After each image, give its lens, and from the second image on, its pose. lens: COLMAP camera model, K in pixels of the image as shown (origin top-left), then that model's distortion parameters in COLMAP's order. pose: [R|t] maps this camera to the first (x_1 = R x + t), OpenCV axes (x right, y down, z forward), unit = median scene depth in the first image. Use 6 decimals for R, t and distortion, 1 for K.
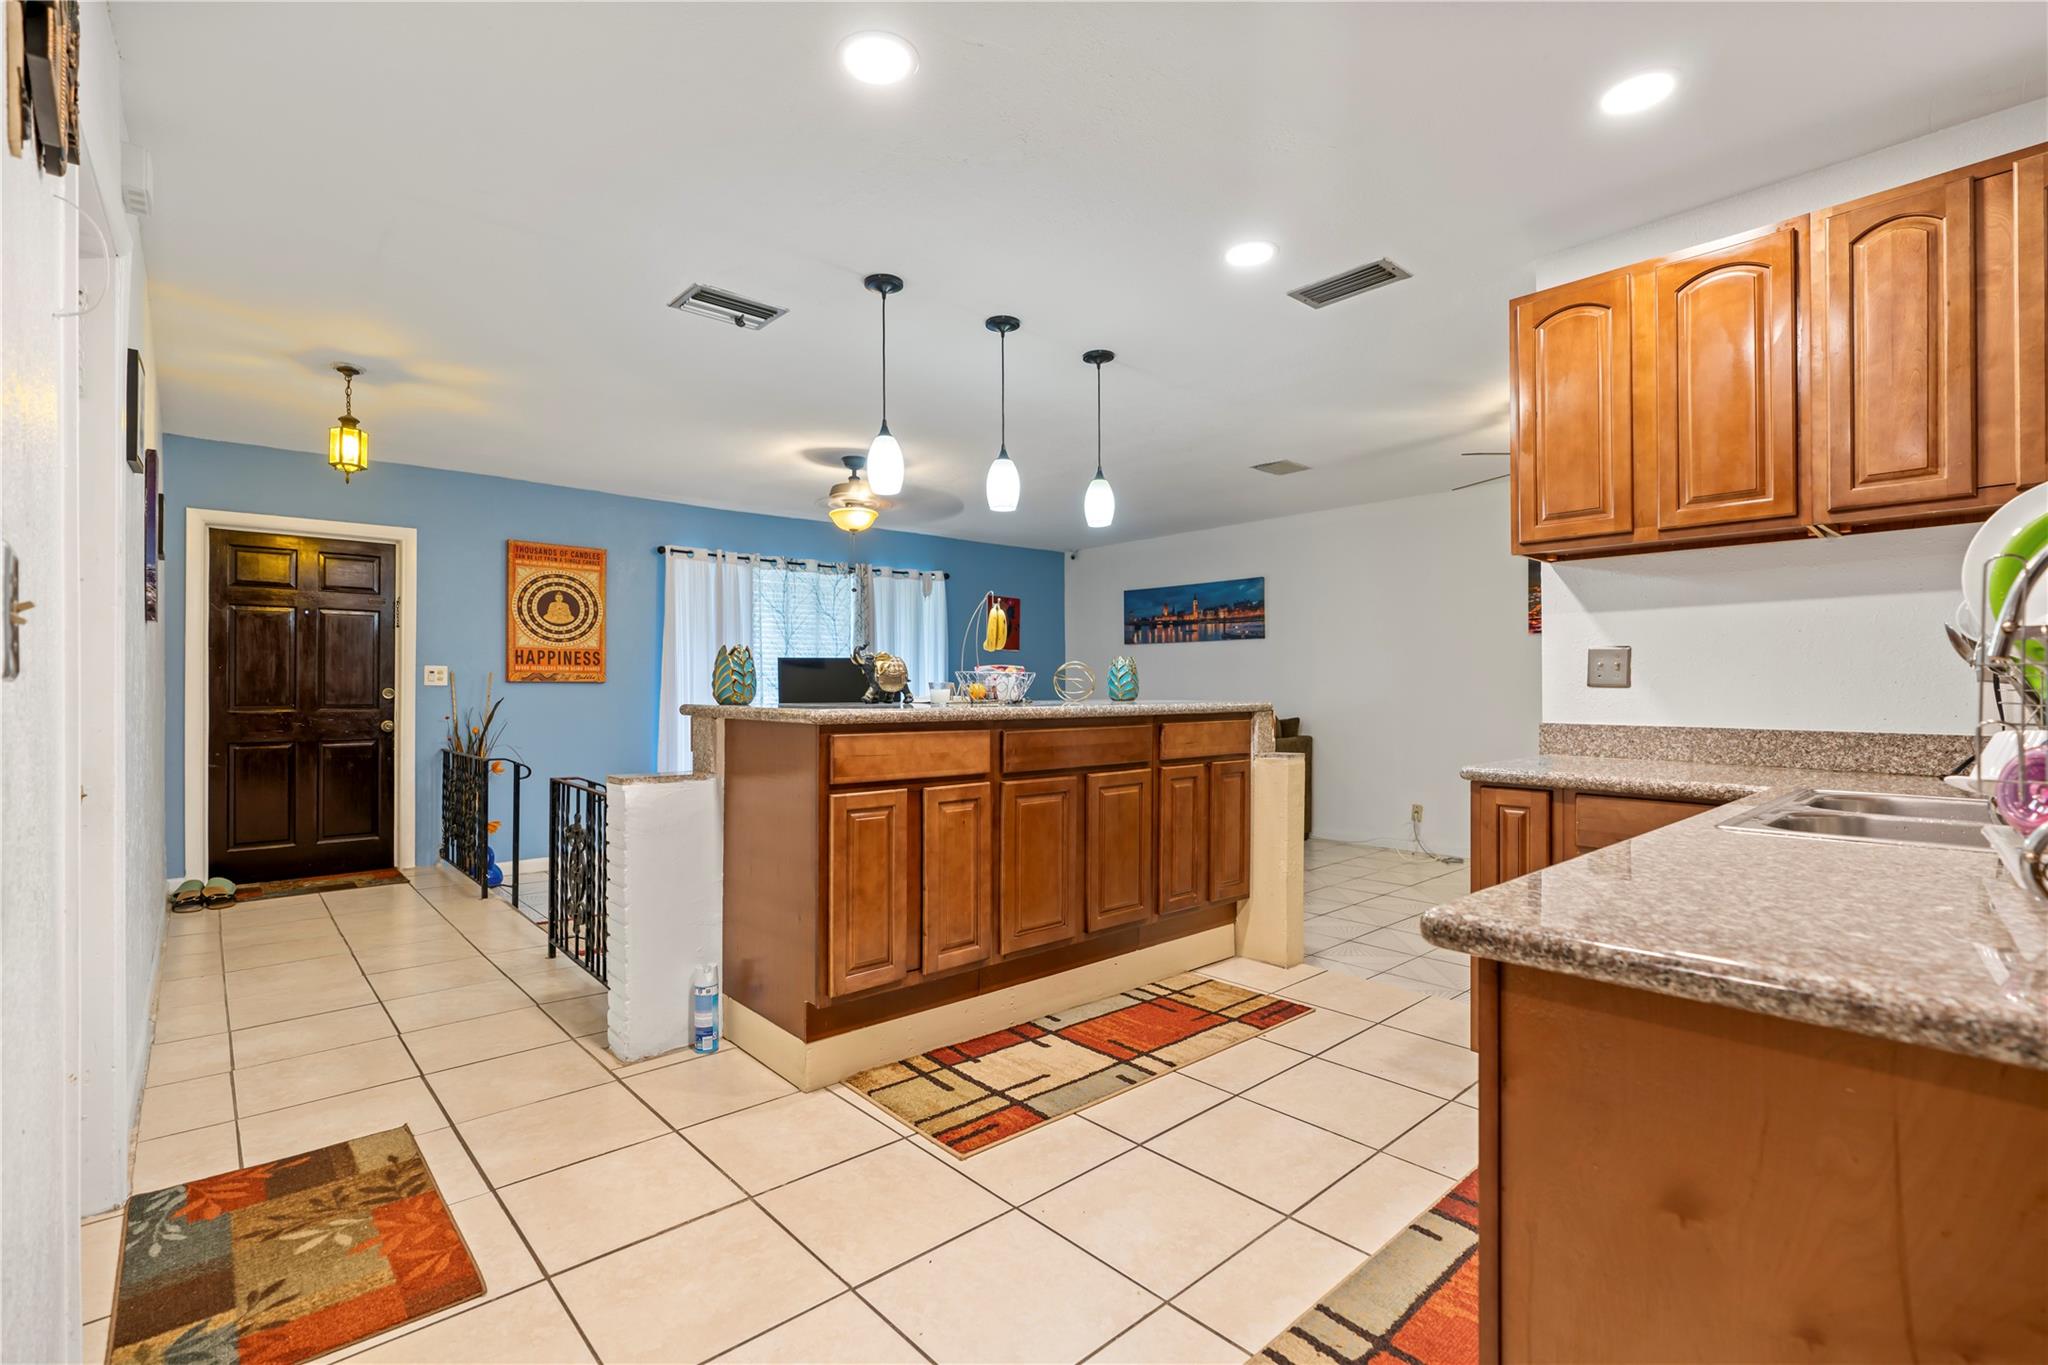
lens RADIAL K [[927.5, 0, 1019.8], [0, 927.5, 687.1], [0, 0, 1]] dist [-0.008451, 0.000212]
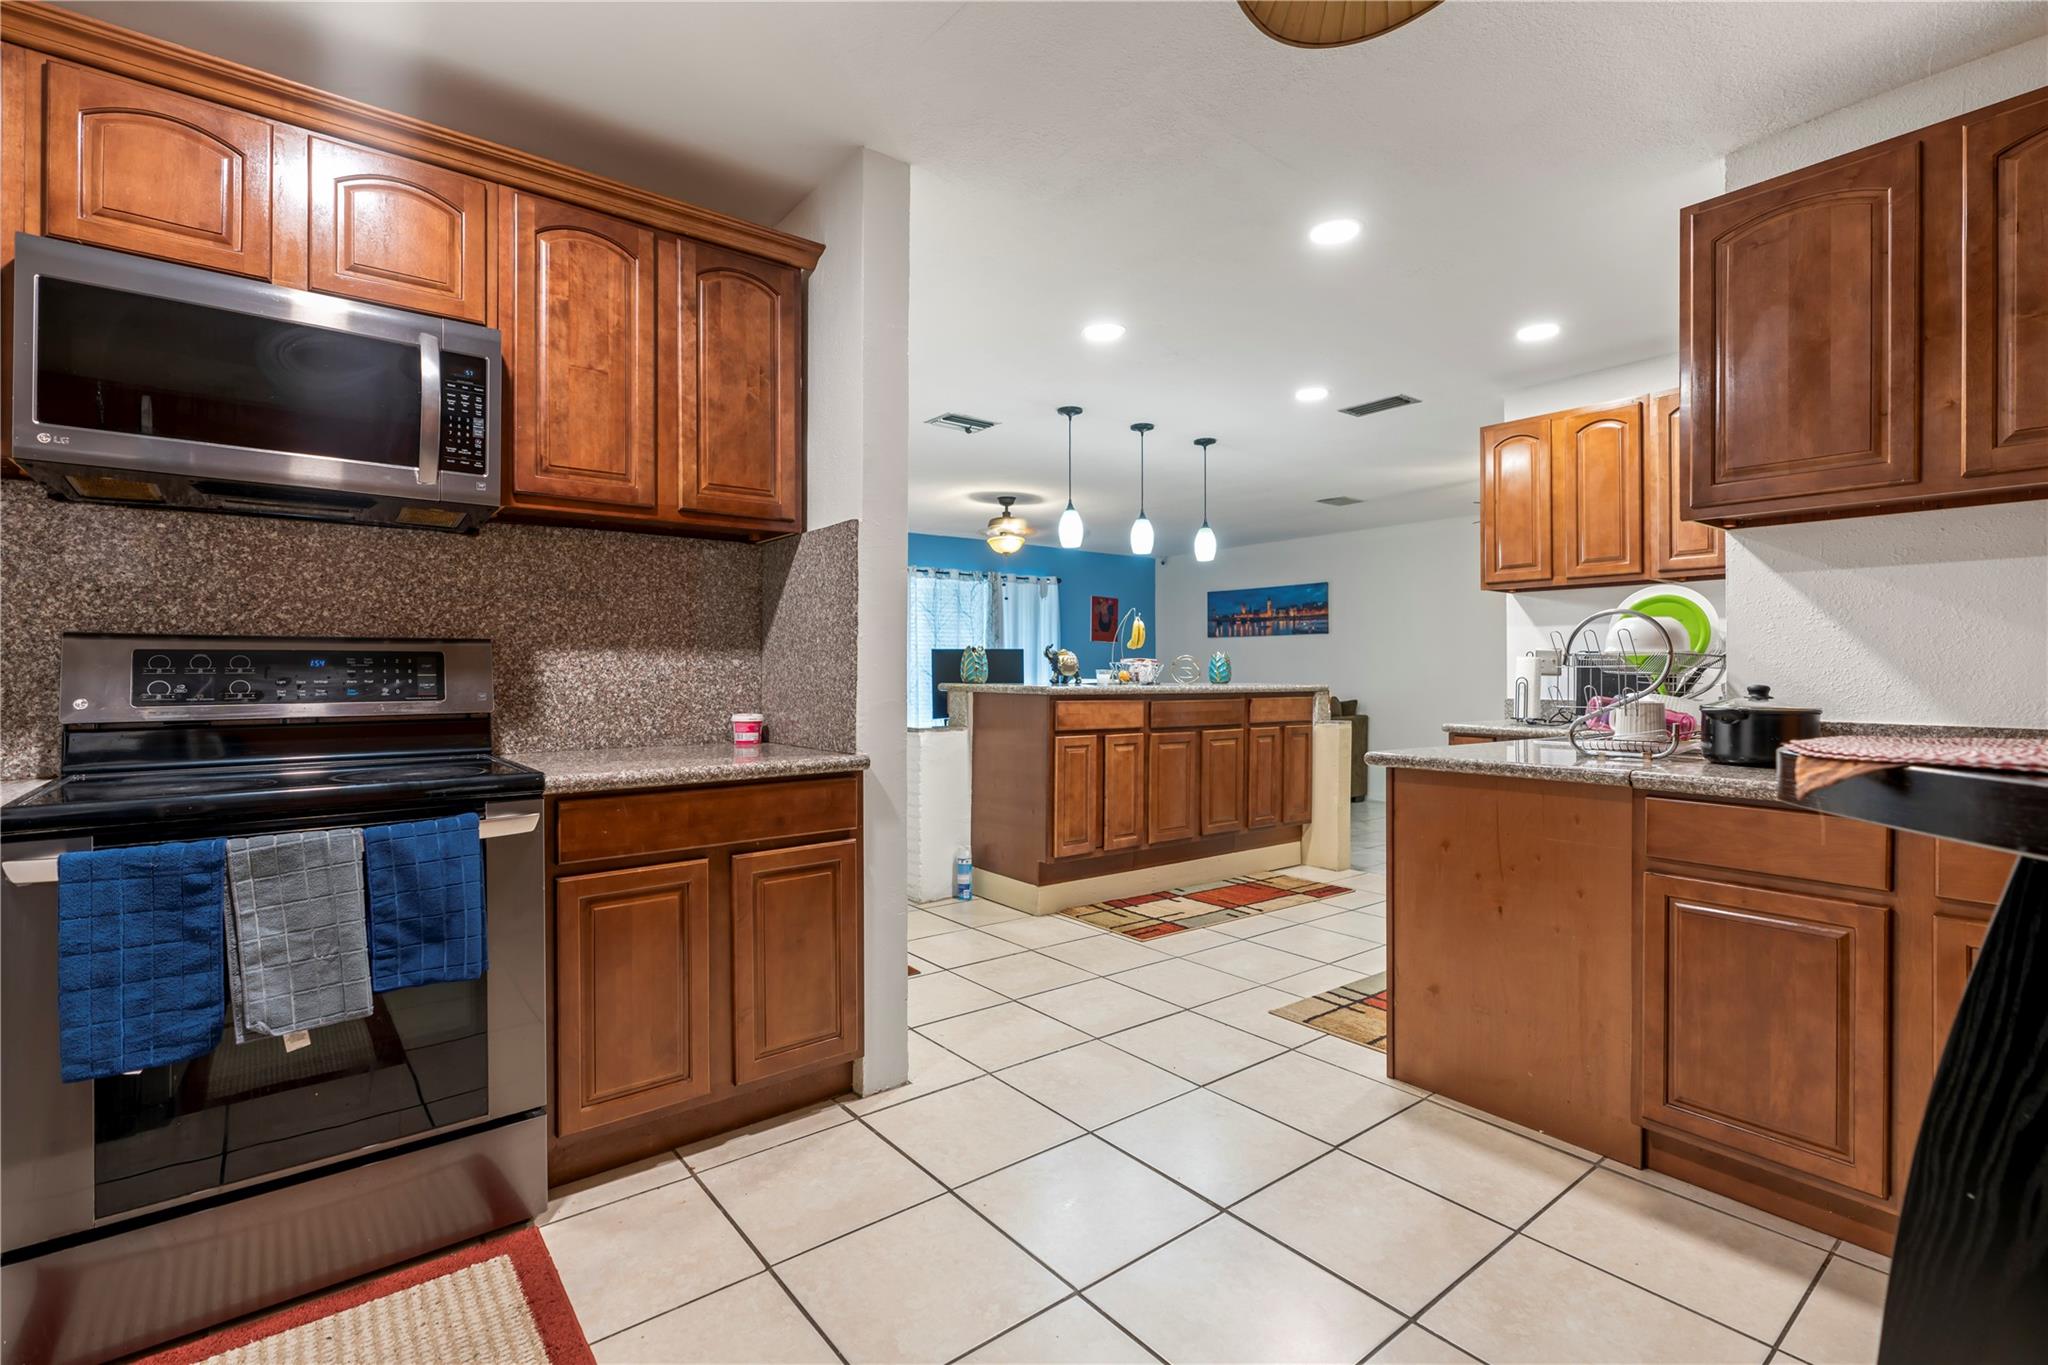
lens RADIAL K [[927.5, 0, 1019.5], [0, 927.5, 669.0], [0, 0, 1]] dist [-0.008451, 0.000212]
pose [[0.997521, 0.004102, -0.070256, -0.119556], [-0.004388, 0.999983, -0.003914, -0.000051], [0.070239, 0.004213, 0.997521, -0.537653]]
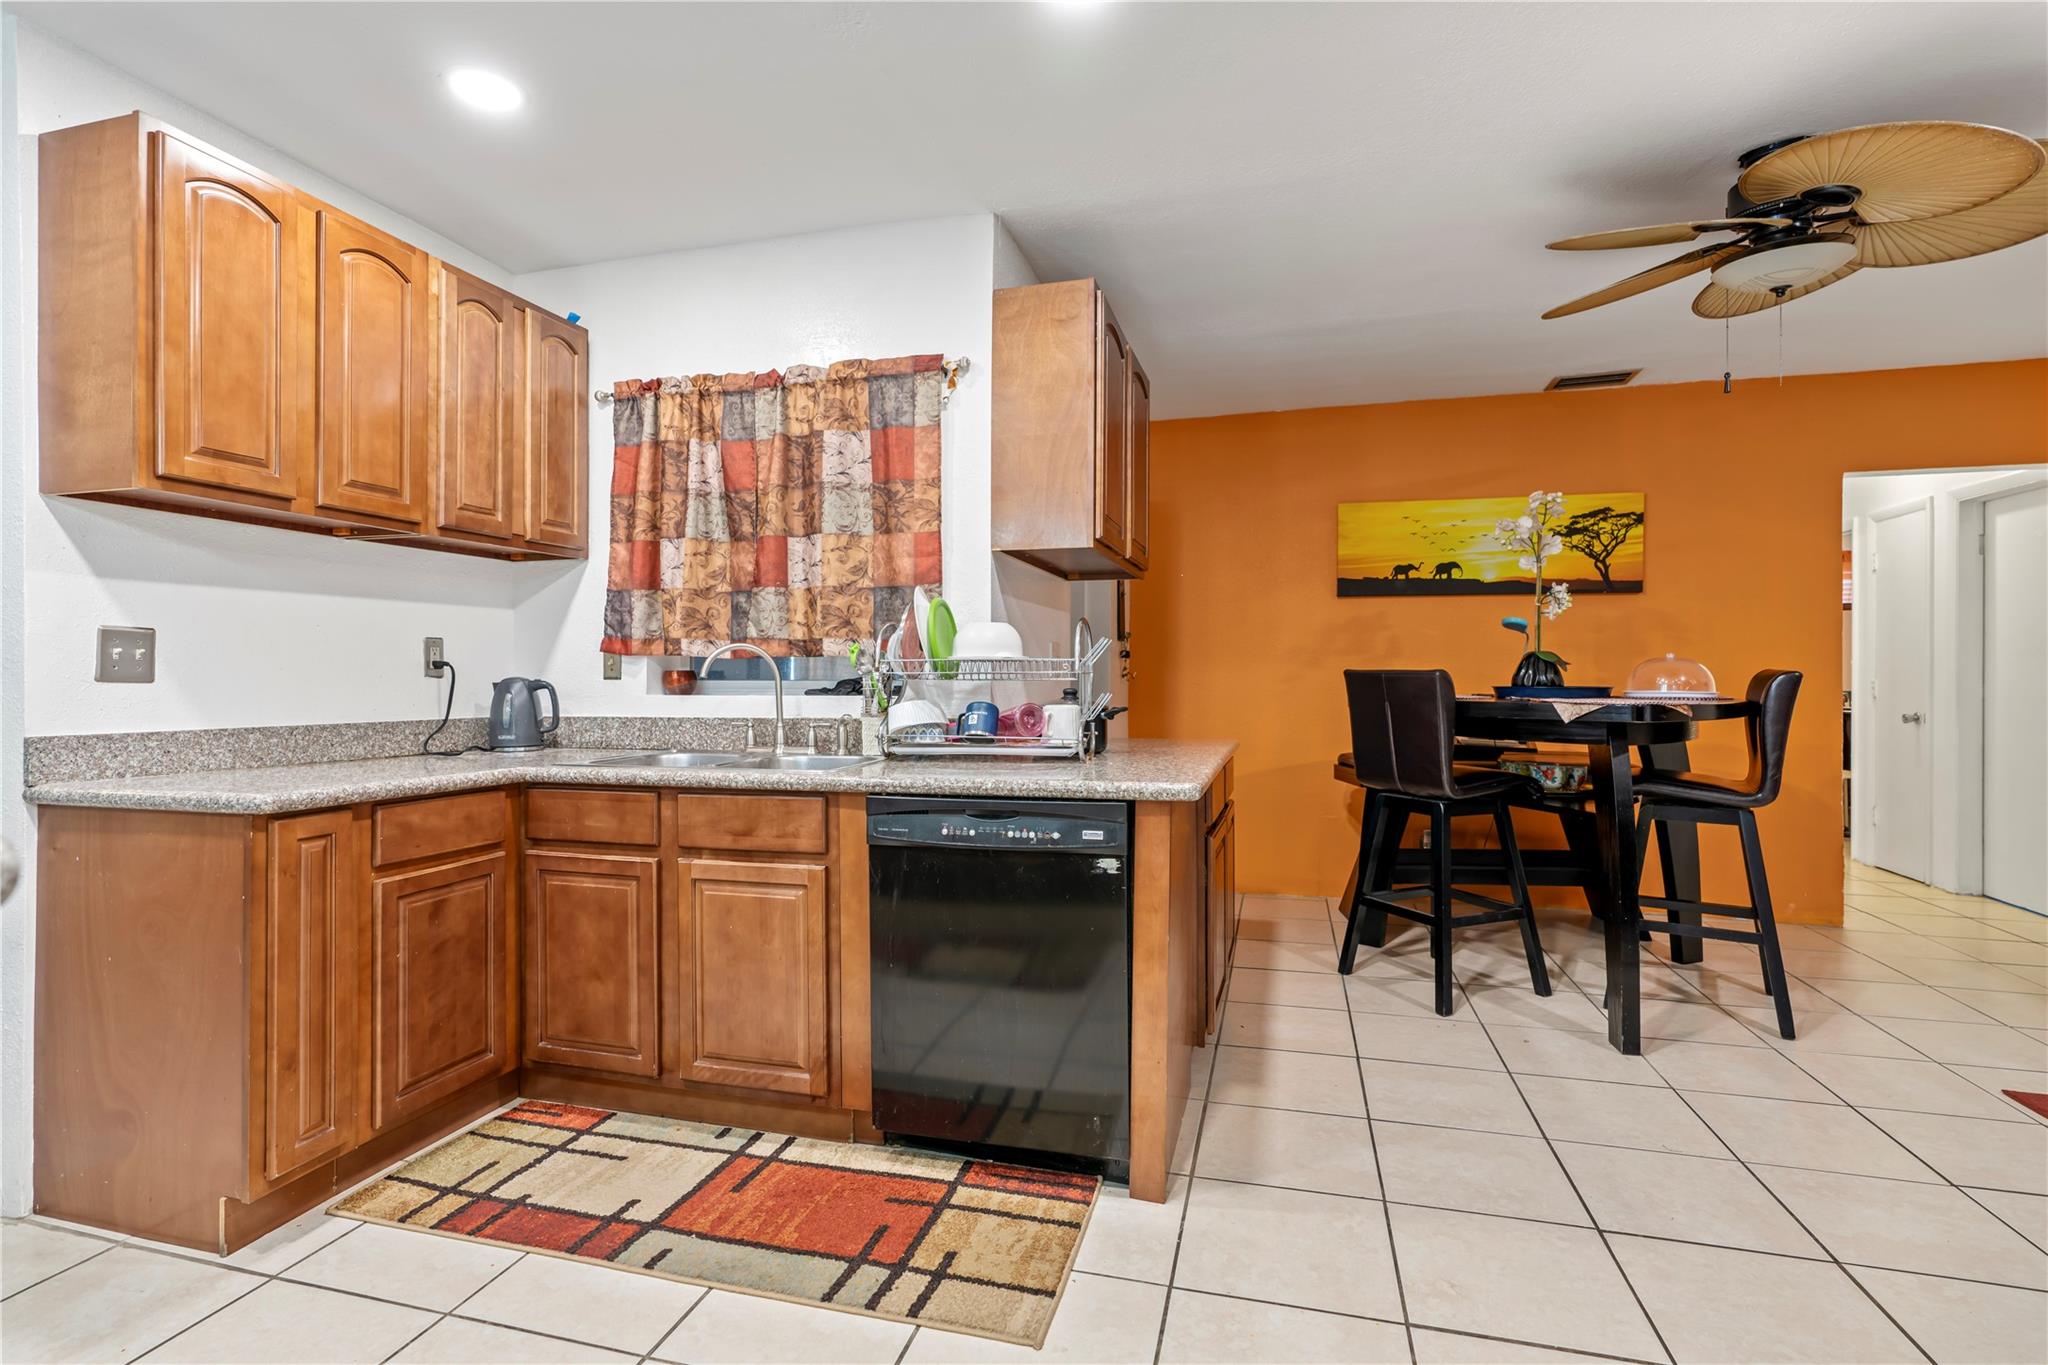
lens RADIAL K [[971.1, 0, 1025.8], [0, 971.1, 670.3], [0, 0, 1]] dist [0.002263, 0.000094]
pose [[-0.538086, 0.004754, 0.842877, -0.361587], [-0.003333, 0.999964, -0.007767, -0.004845], [-0.842883, -0.006988, -0.538051, 0.725497]]
